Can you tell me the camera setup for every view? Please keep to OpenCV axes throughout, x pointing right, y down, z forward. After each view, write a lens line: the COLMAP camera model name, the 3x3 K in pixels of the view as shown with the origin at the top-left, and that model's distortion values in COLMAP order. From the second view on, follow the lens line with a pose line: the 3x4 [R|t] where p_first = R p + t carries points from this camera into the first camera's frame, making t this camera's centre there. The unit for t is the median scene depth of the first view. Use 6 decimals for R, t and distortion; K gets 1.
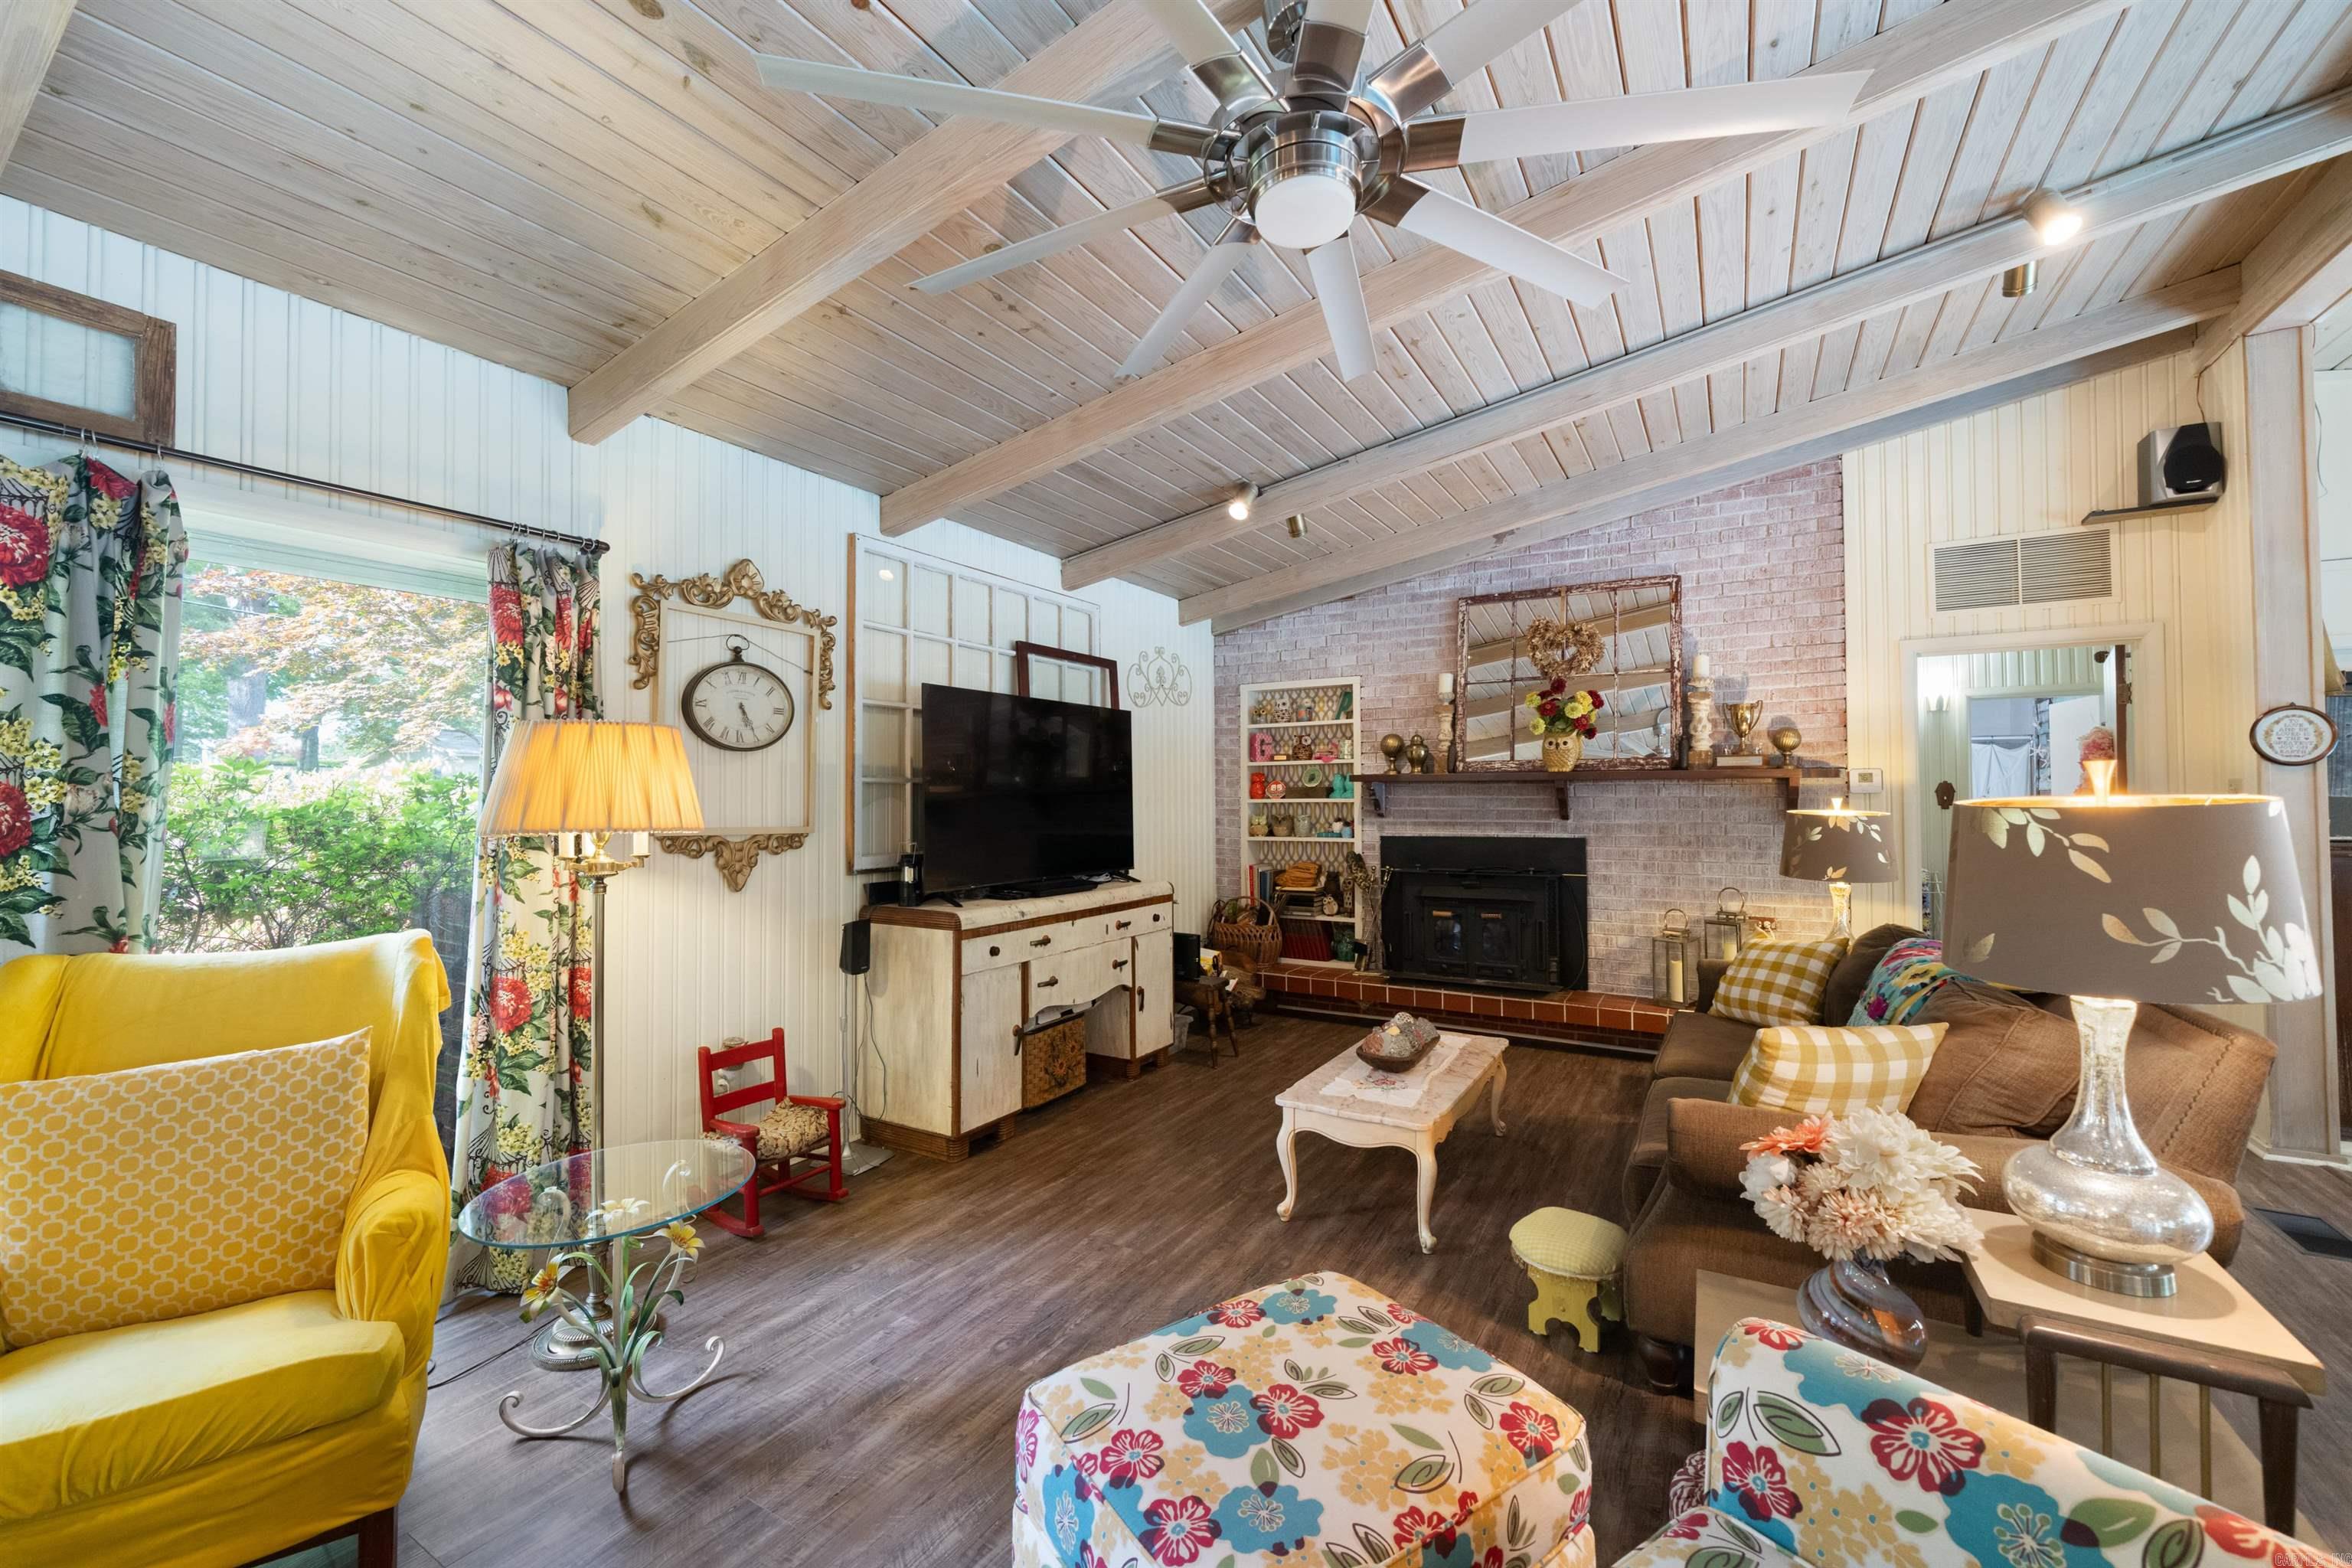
lens RADIAL K [[938.1, 0, 1173.6], [0, 938.1, 776.6], [0, 0, 1]] dist [-0.002640, -0.000427]
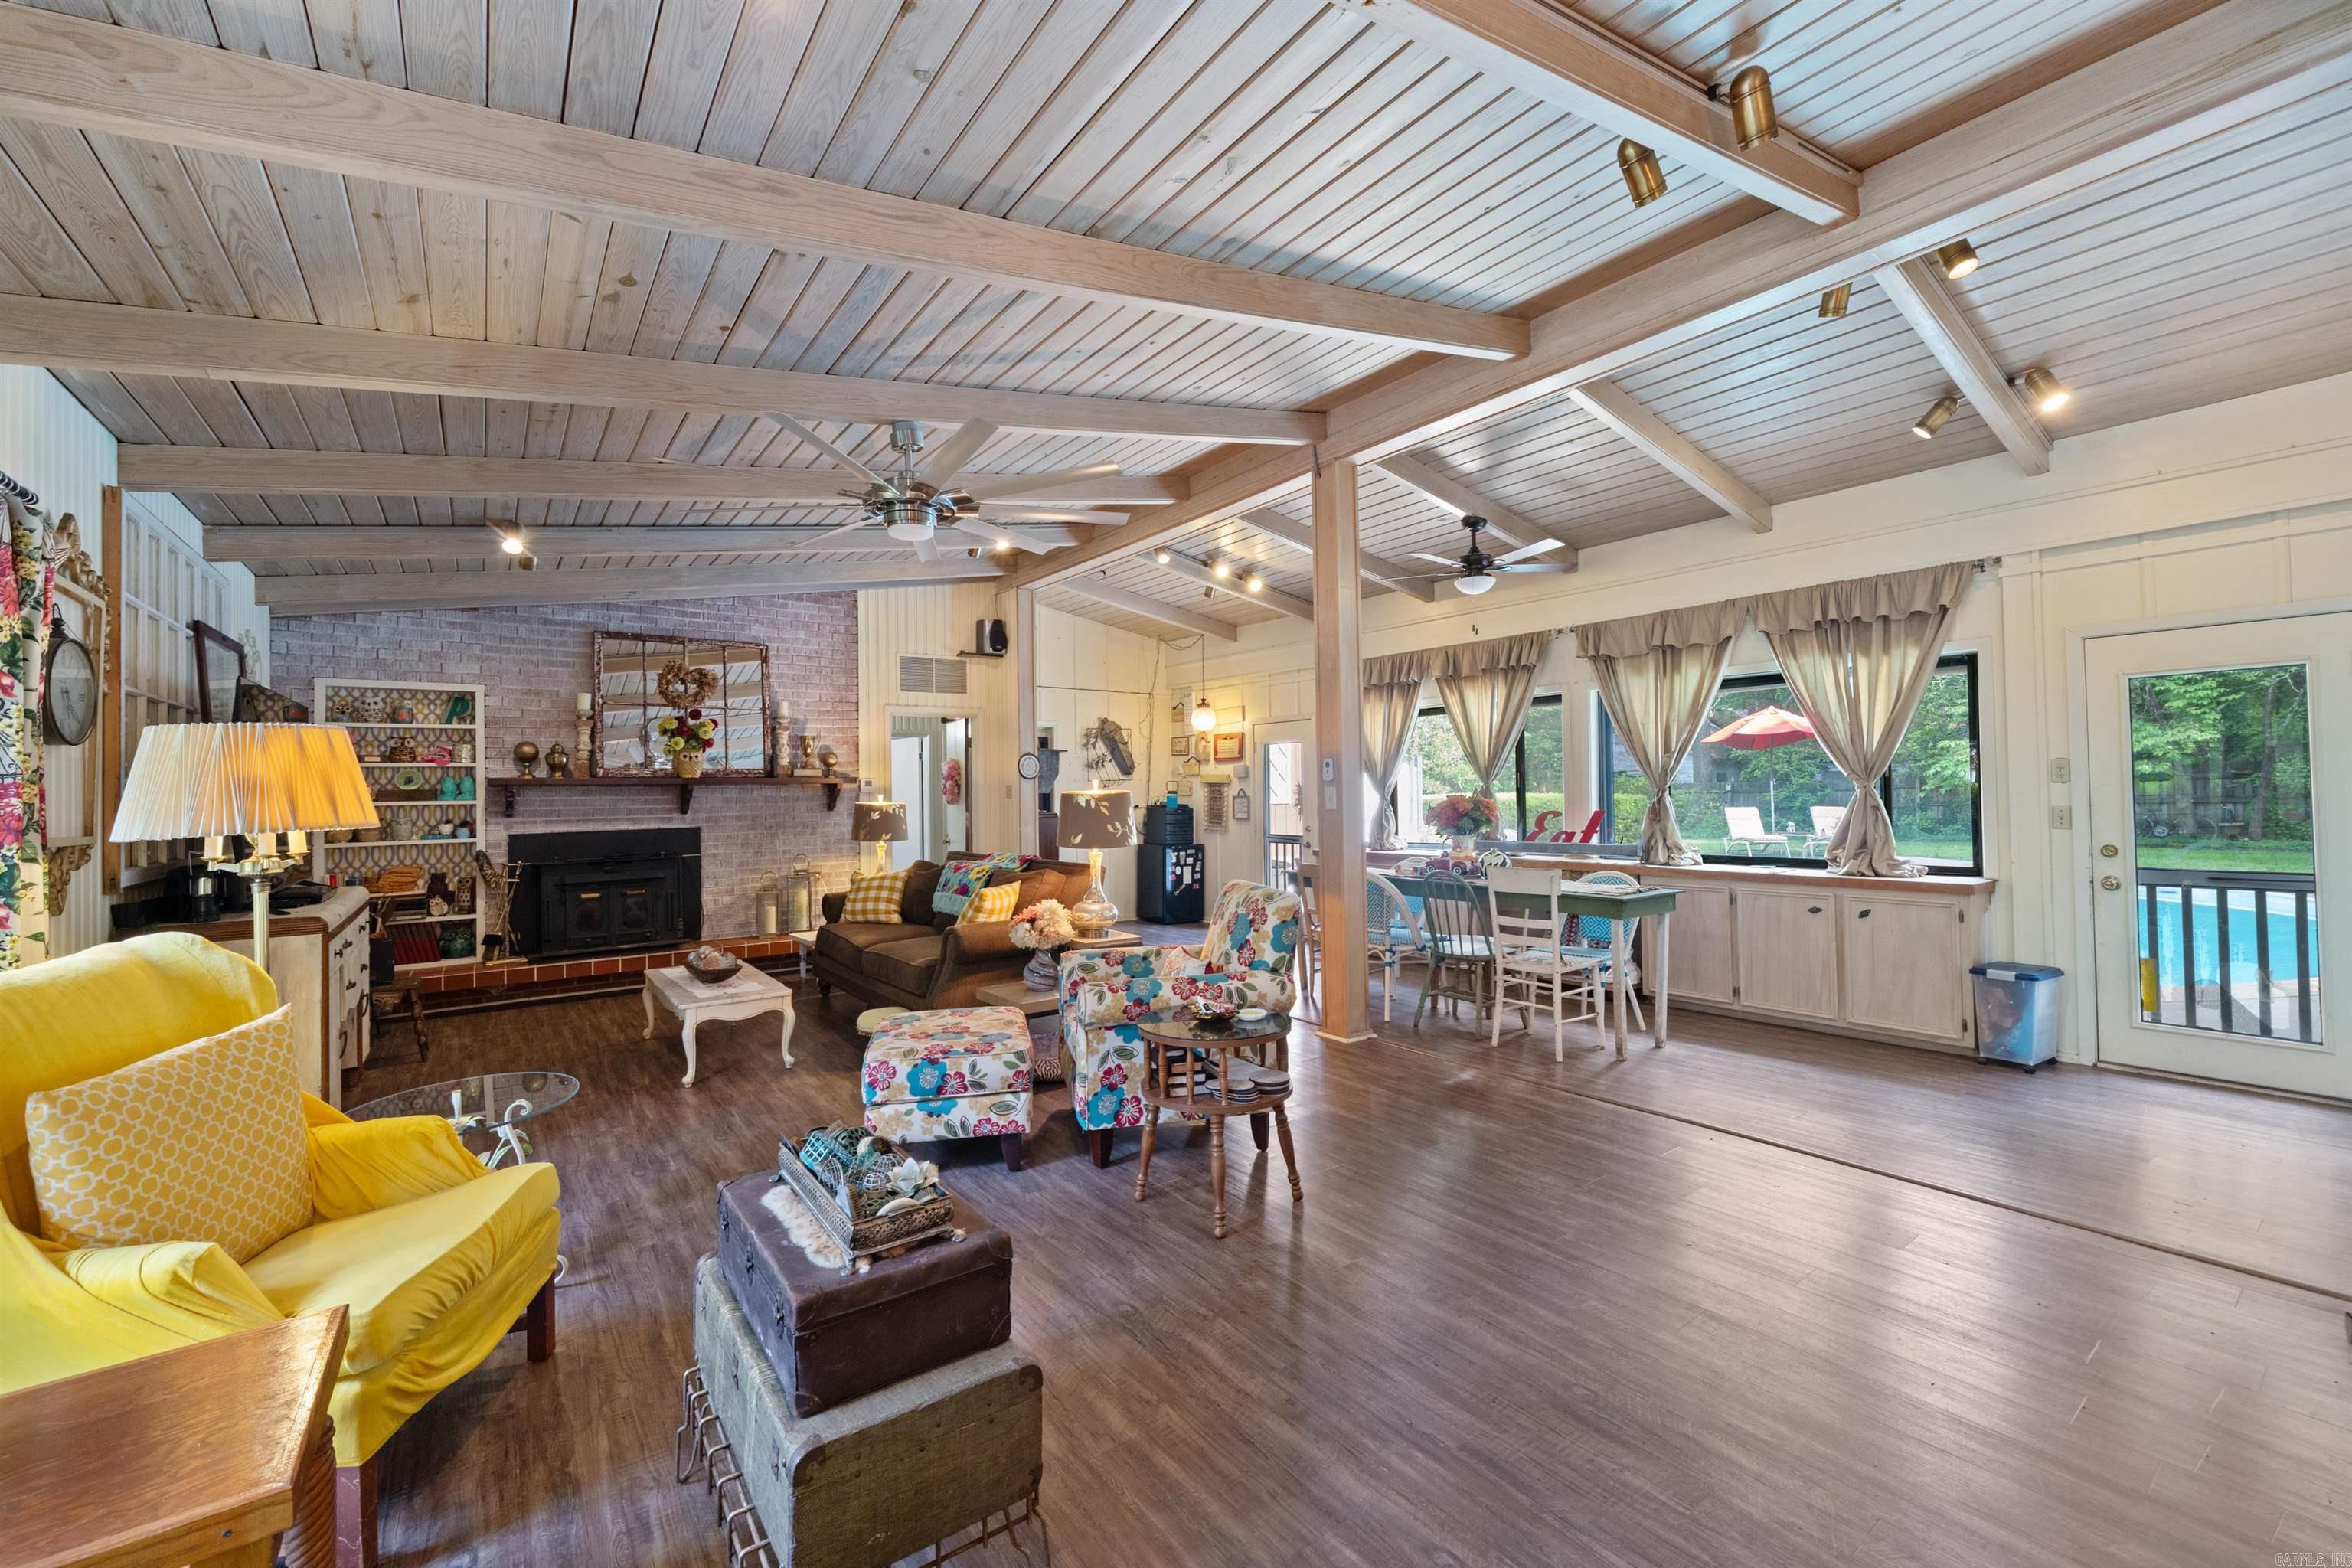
lens RADIAL K [[938.1, 0, 1171.5], [0, 938.1, 775.2], [0, 0, 1]] dist [-0.002640, -0.000427]
pose [[0.382302, 0.013190, 0.923943, -0.658649], [-0.008017, 0.999908, -0.010957, 0.000170], [-0.924003, -0.003218, 0.382372, -0.170712]]
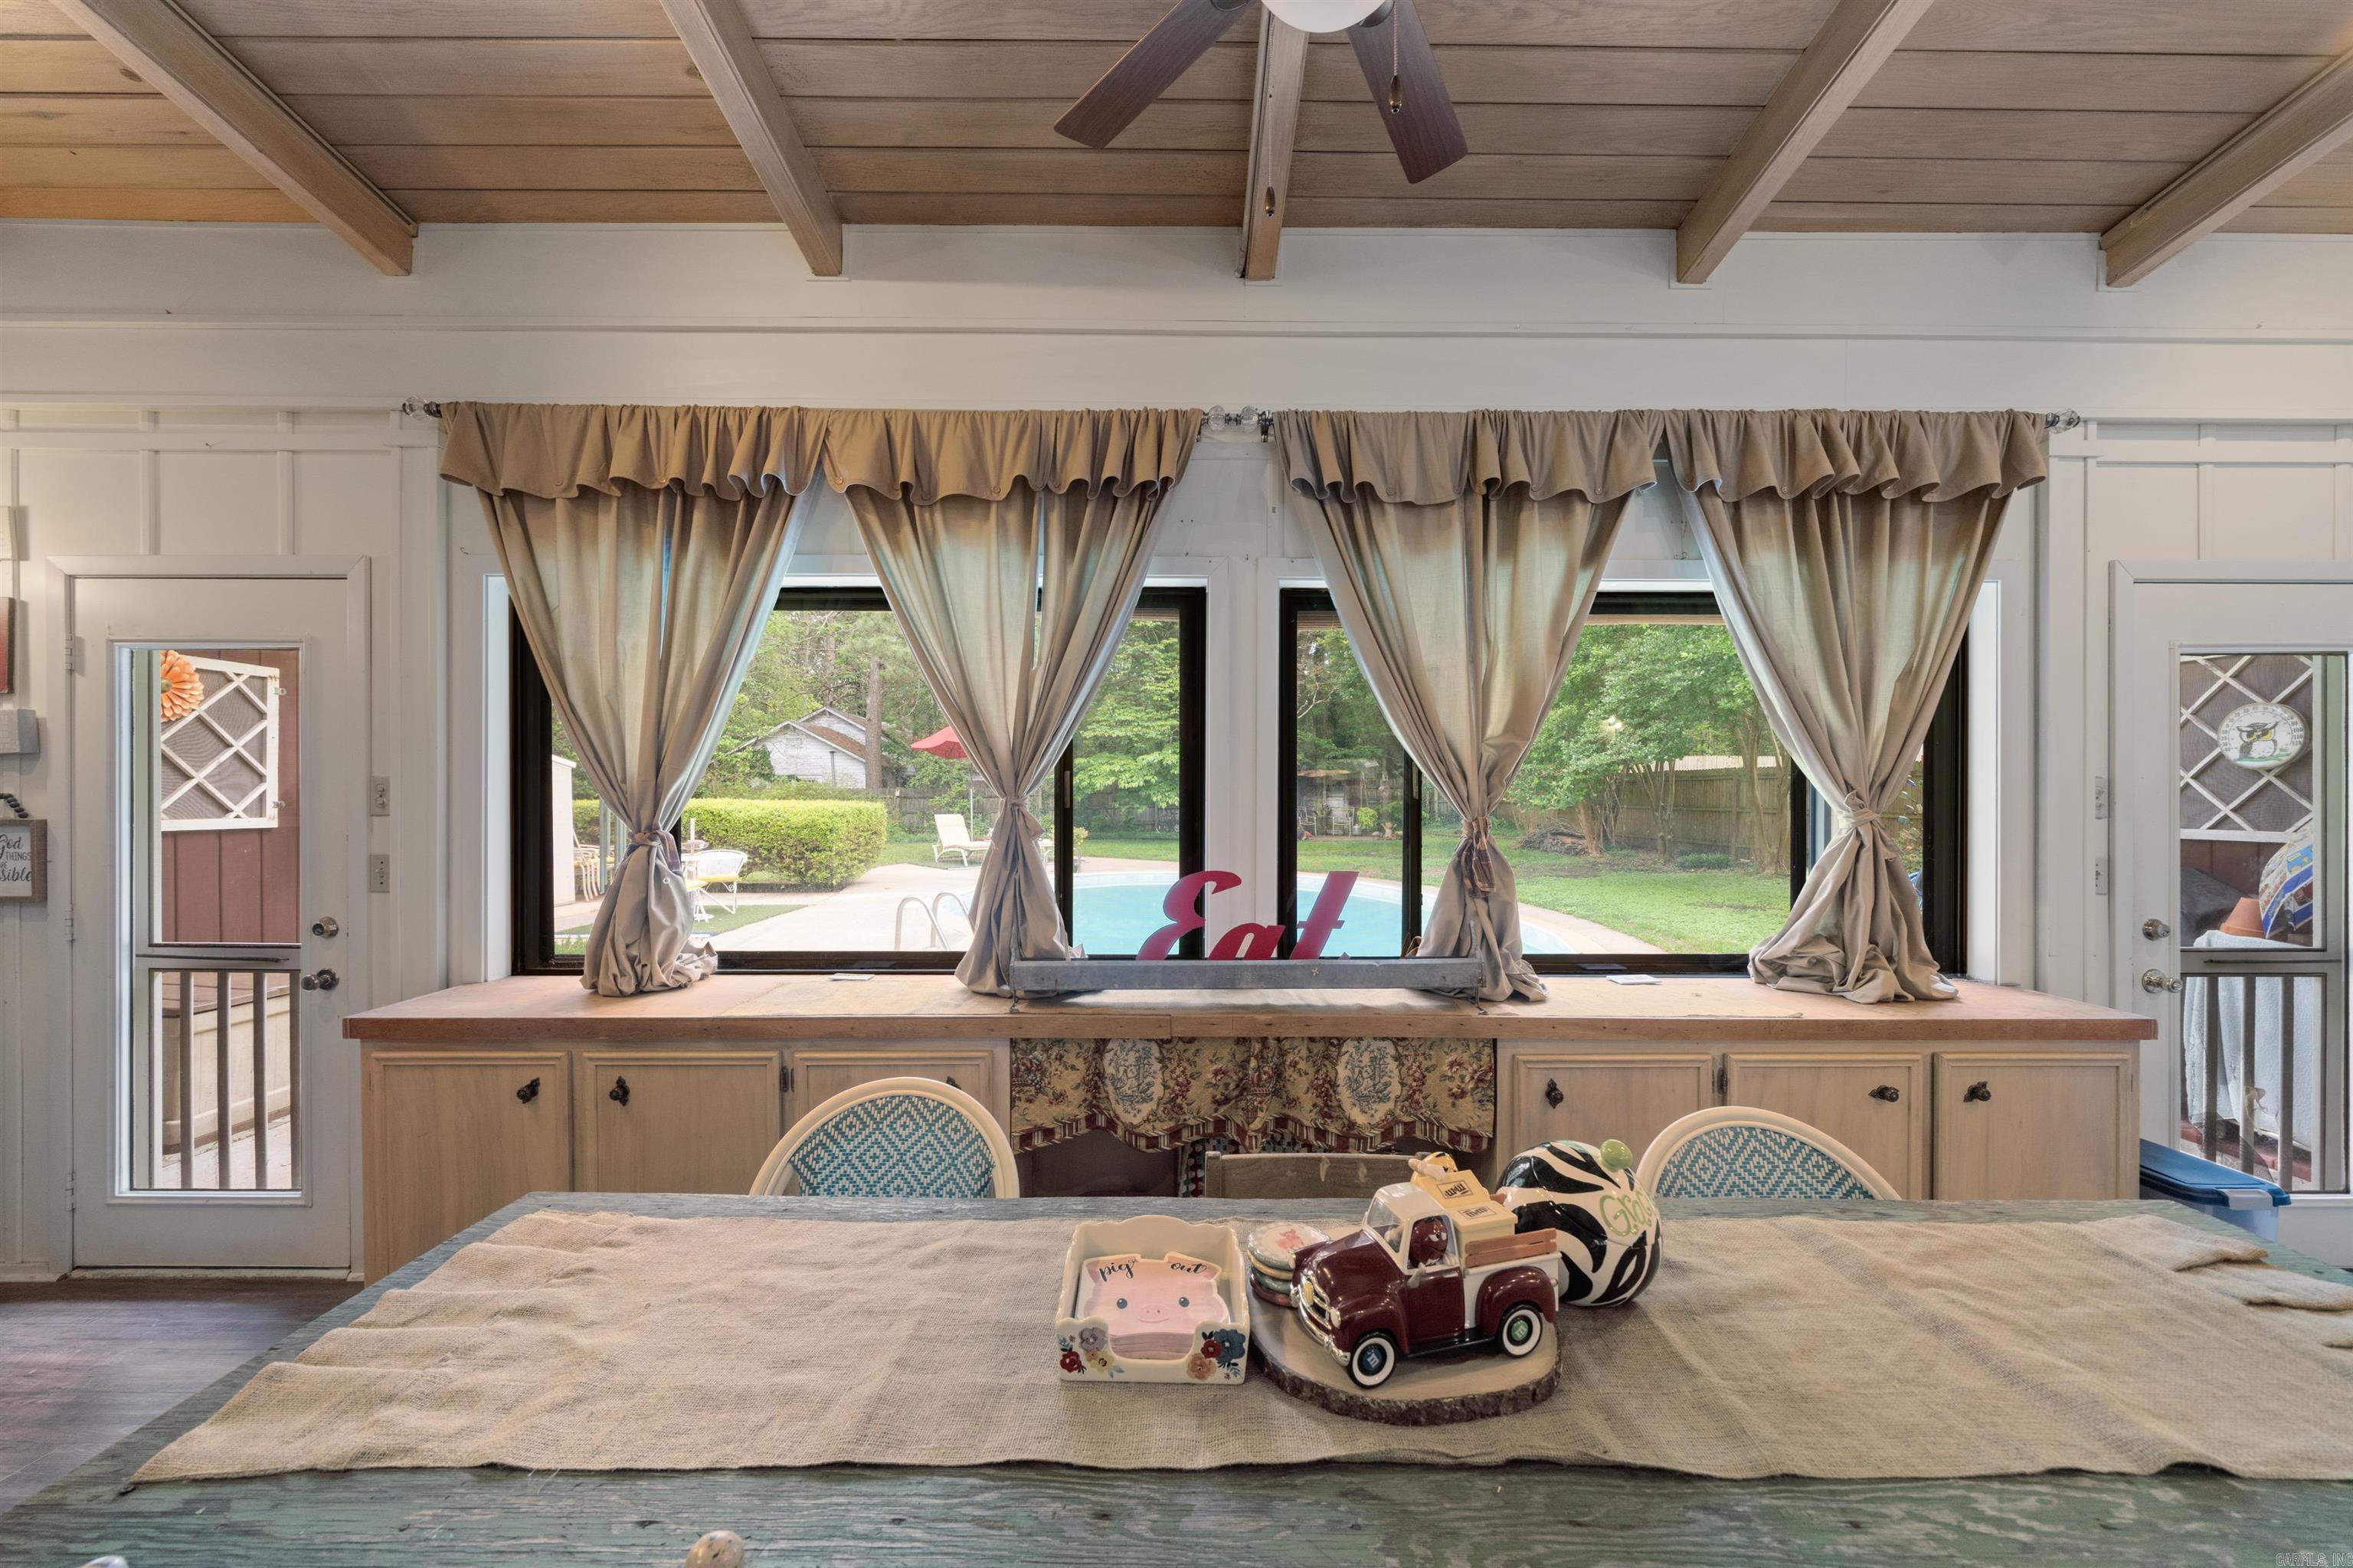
lens RADIAL K [[820.0, 0, 1180.3], [0, 820.0, 799.6], [0, 0, 1]] dist [0.000179, -0.000015]
pose [[-0.518134, -0.010546, 0.855235, 0.564848], [-0.022610, 0.999743, -0.001370, -0.008441], [-0.855001, -0.020047, -0.518239, 0.128040]]
